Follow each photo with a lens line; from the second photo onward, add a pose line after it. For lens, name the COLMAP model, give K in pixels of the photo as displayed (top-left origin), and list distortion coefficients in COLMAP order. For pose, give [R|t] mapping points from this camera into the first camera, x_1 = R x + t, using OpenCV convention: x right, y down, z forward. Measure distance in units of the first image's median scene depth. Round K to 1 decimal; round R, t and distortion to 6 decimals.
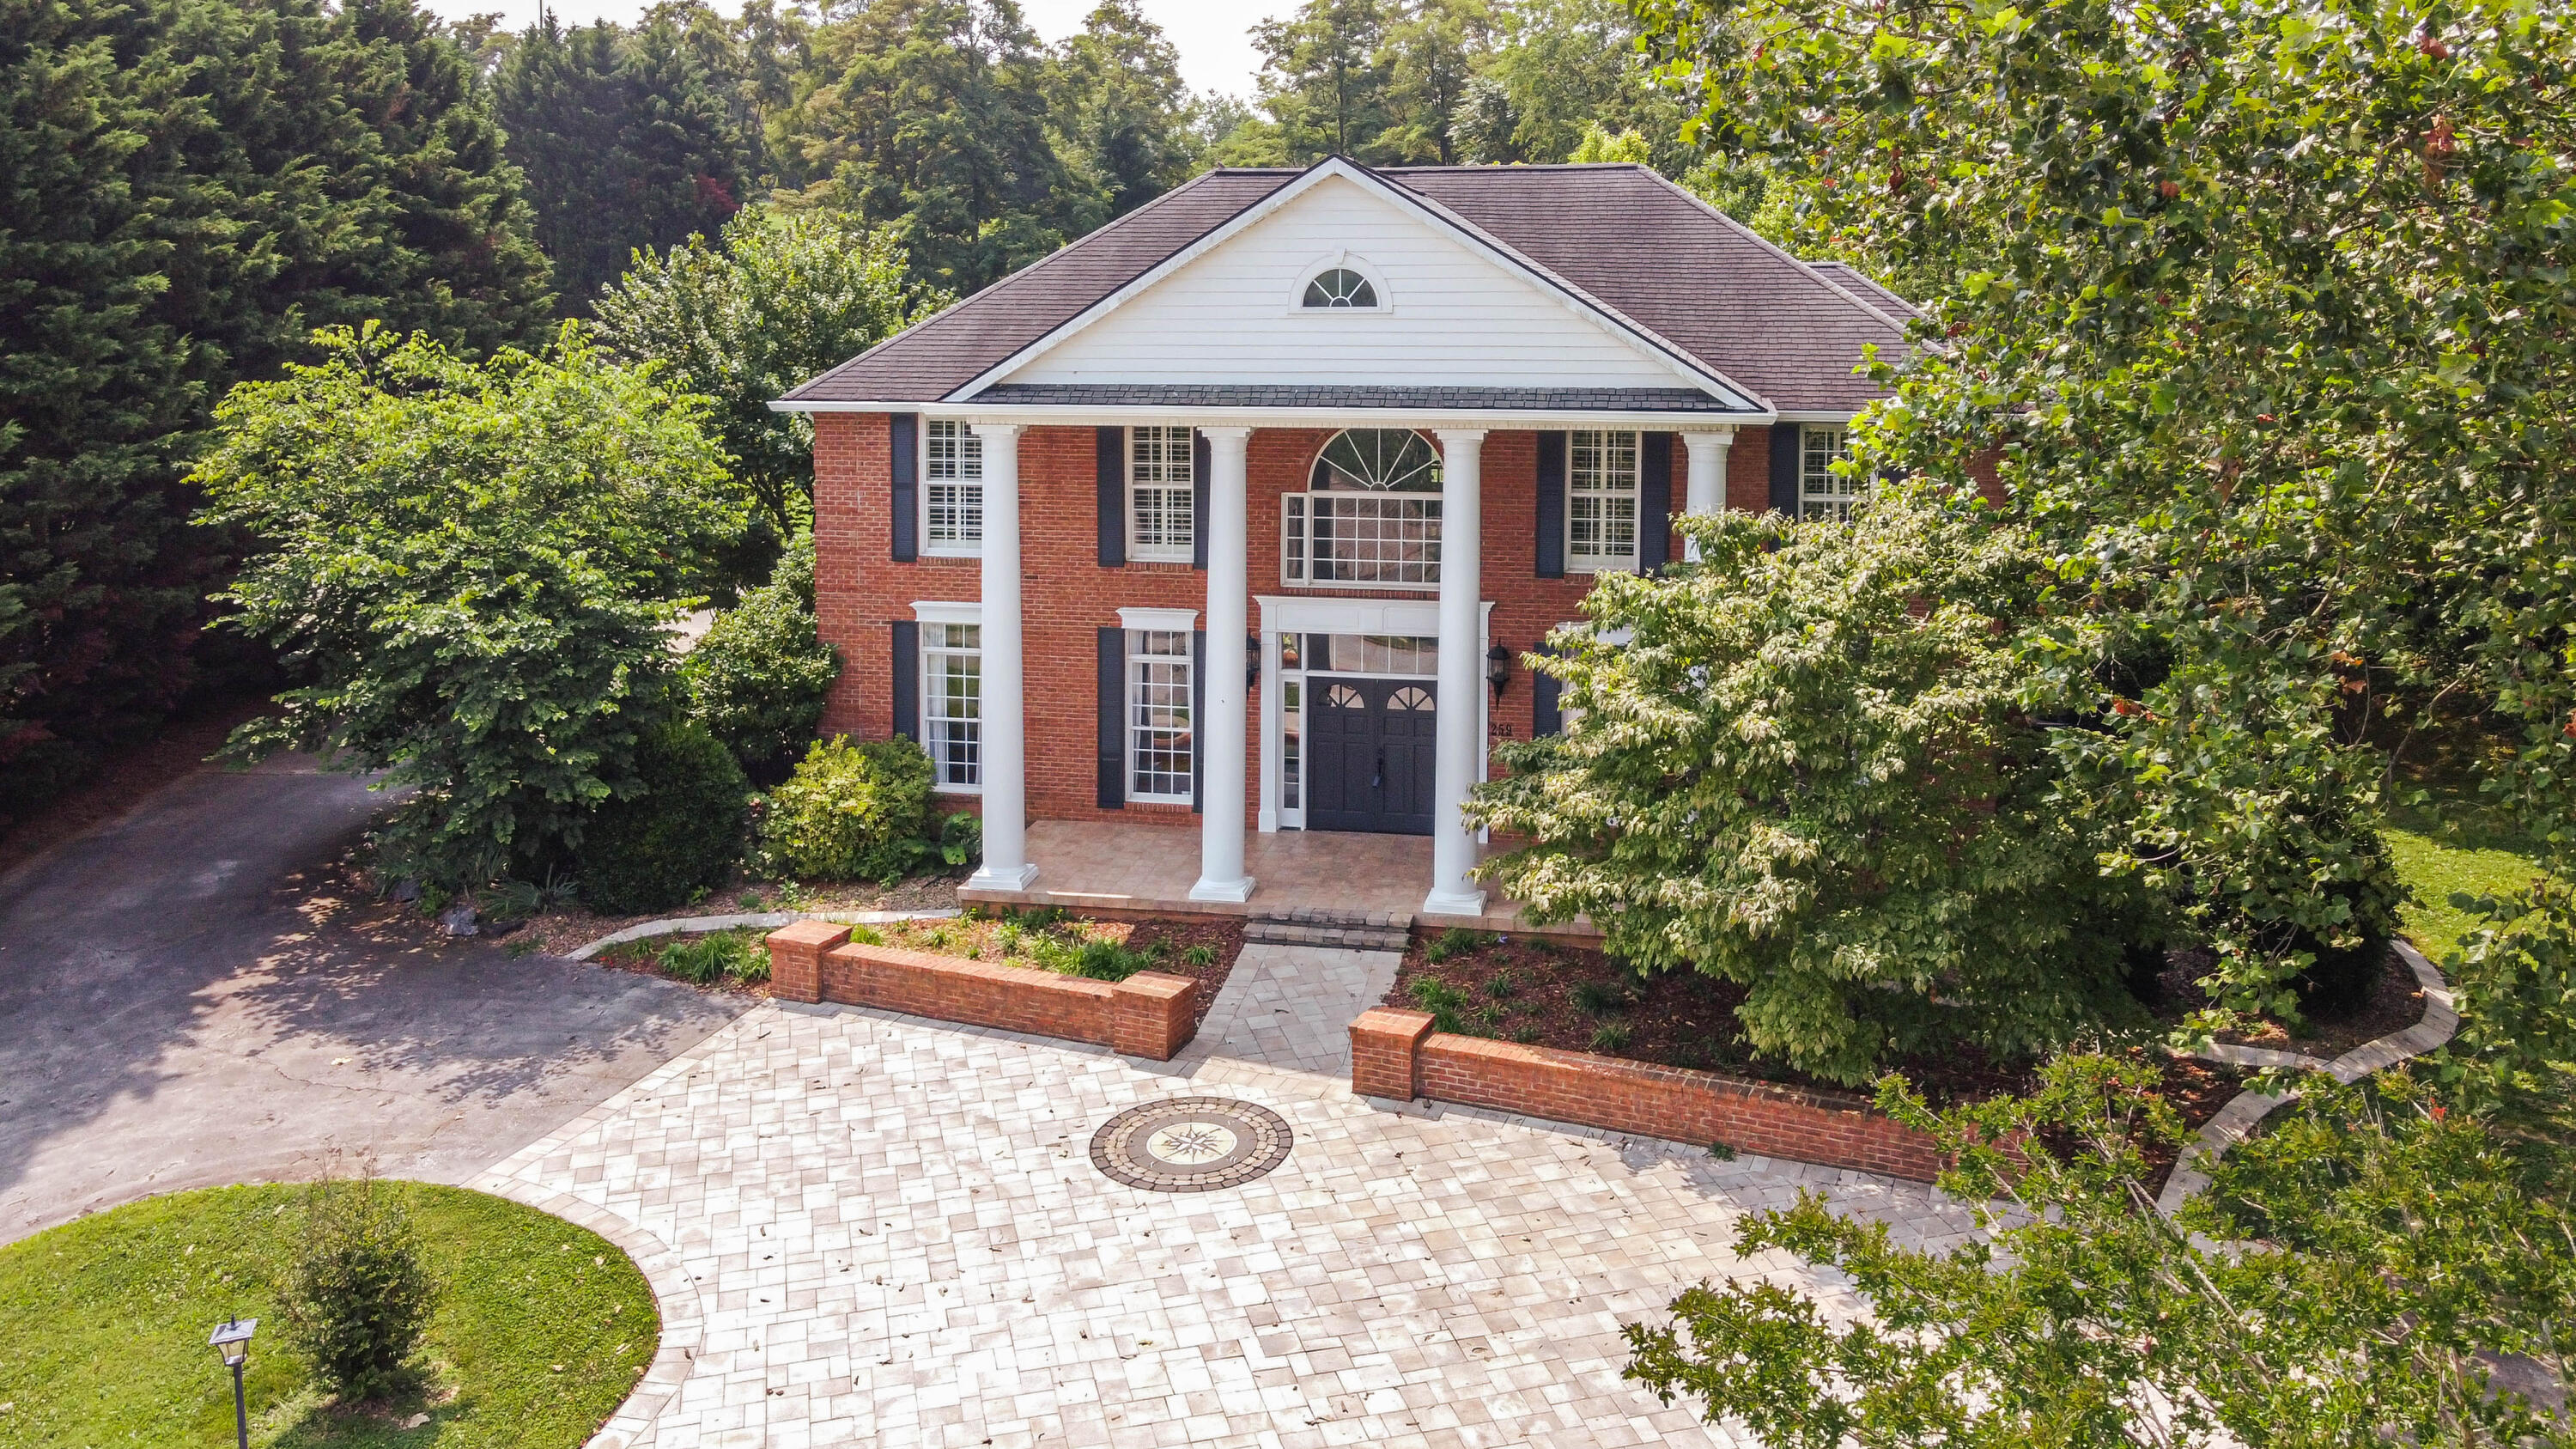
lens RADIAL K [[1996.0, 0, 1288.0], [0, 1996.0, 724.5], [0, 0, 1]] dist [0.011410, 0.007609]
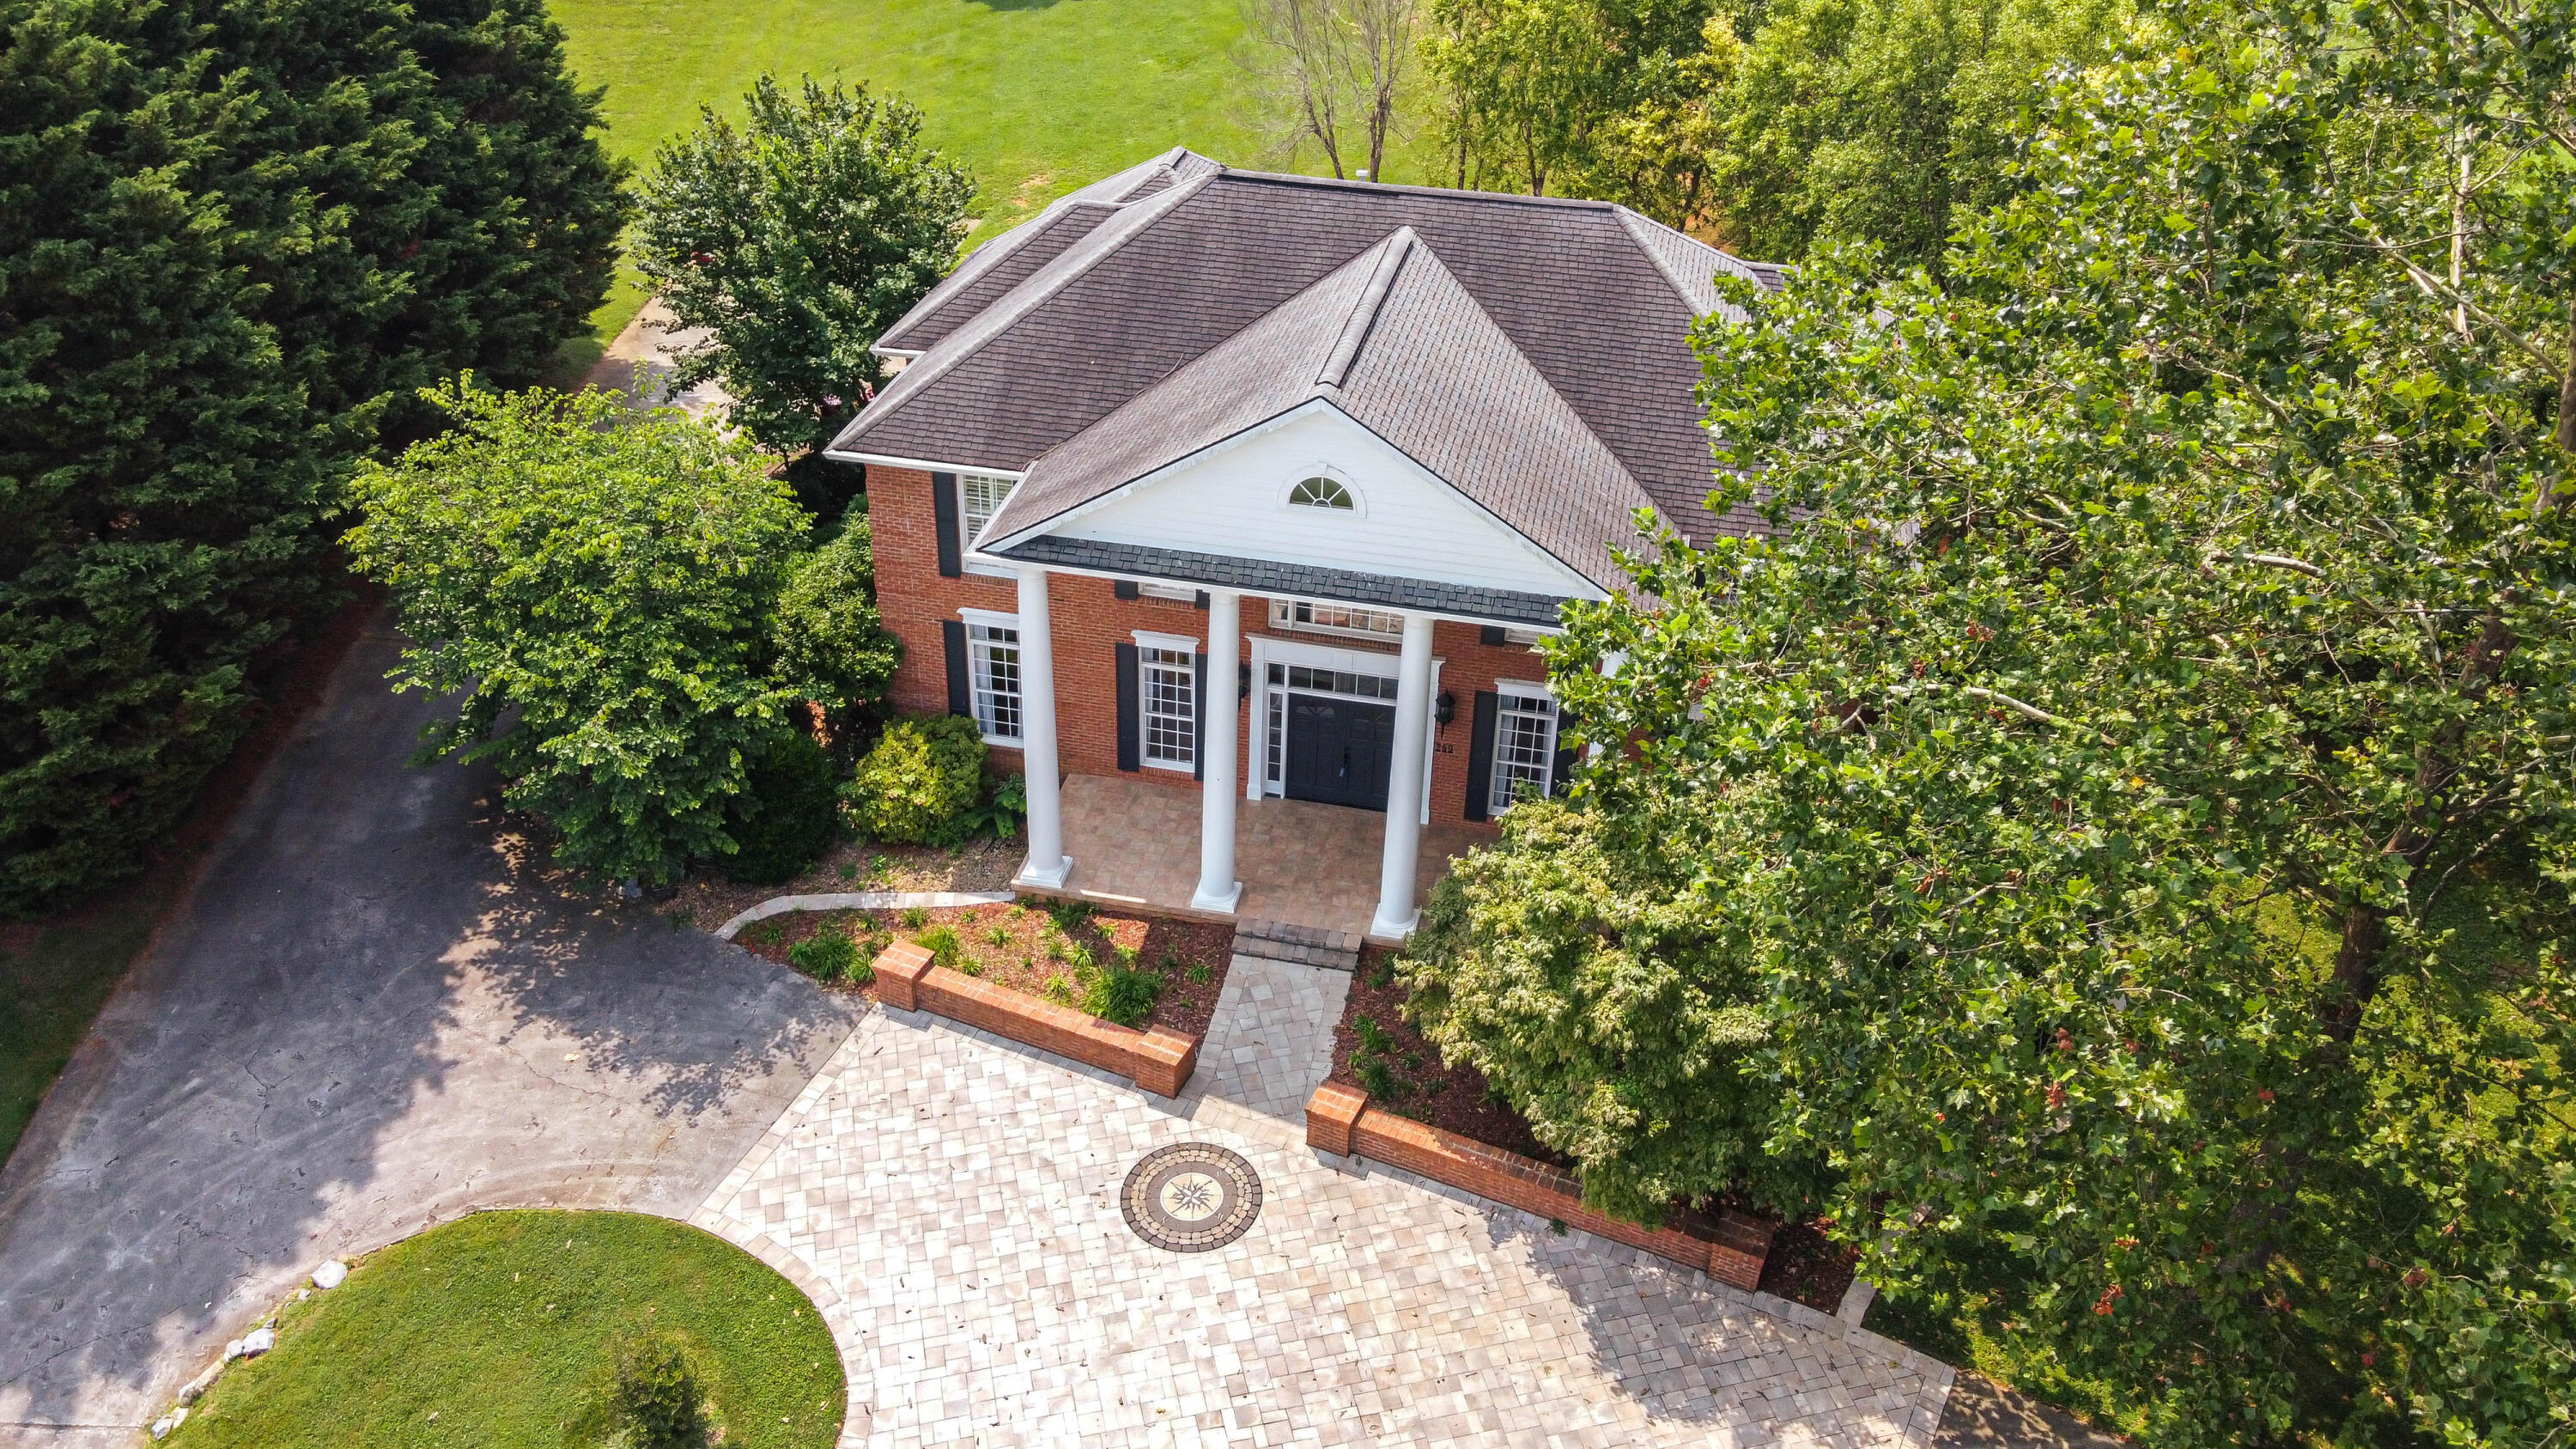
lens RADIAL K [[1965.6, 0, 1291.8], [0, 1965.6, 708.7], [0, 0, 1]] dist [-0.000817, 0.008562]
pose [[0.999640, 0.026144, 0.005963, 0.005198], [-0.025901, 0.883863, 0.467028, -0.651661], [0.006940, -0.467015, 0.884222, -0.070362]]
